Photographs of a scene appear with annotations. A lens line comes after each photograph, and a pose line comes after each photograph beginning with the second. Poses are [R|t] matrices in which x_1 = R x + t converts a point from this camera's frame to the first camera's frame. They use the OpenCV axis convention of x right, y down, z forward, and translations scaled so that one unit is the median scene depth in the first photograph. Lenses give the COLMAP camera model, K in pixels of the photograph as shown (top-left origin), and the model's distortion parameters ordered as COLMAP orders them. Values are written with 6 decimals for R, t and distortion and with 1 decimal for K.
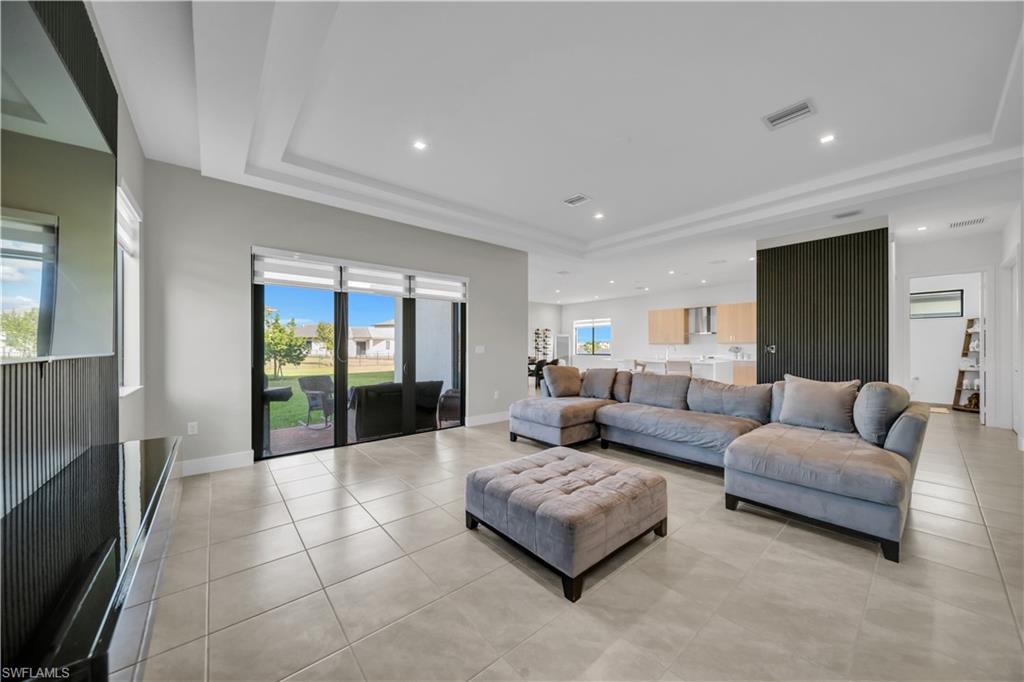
lens RADIAL K [[353.6, 0, 513.9], [0, 353.6, 347.0], [0, 0, 1]] dist [-0.000845, -0.000200]
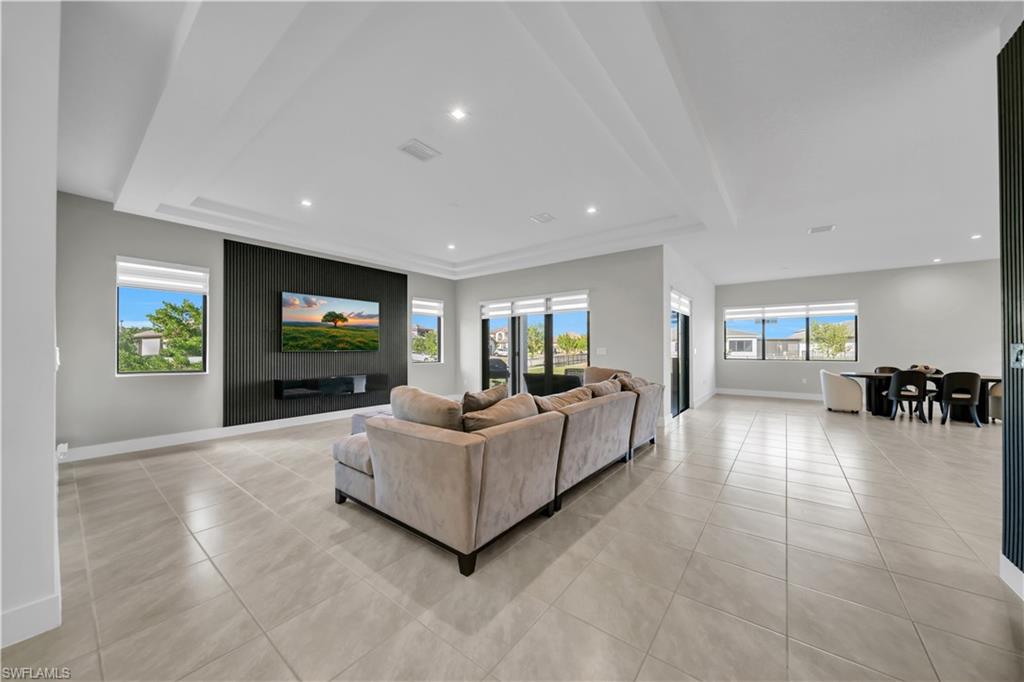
lens RADIAL K [[353.6, 0, 513.9], [0, 353.6, 347.0], [0, 0, 1]] dist [-0.000845, -0.000200]
pose [[0.204780, -0.003000, -0.978803, 0.770363], [0.002111, 0.999994, -0.002623, -0.002650], [0.978806, -0.001529, 0.204785, 0.415803]]
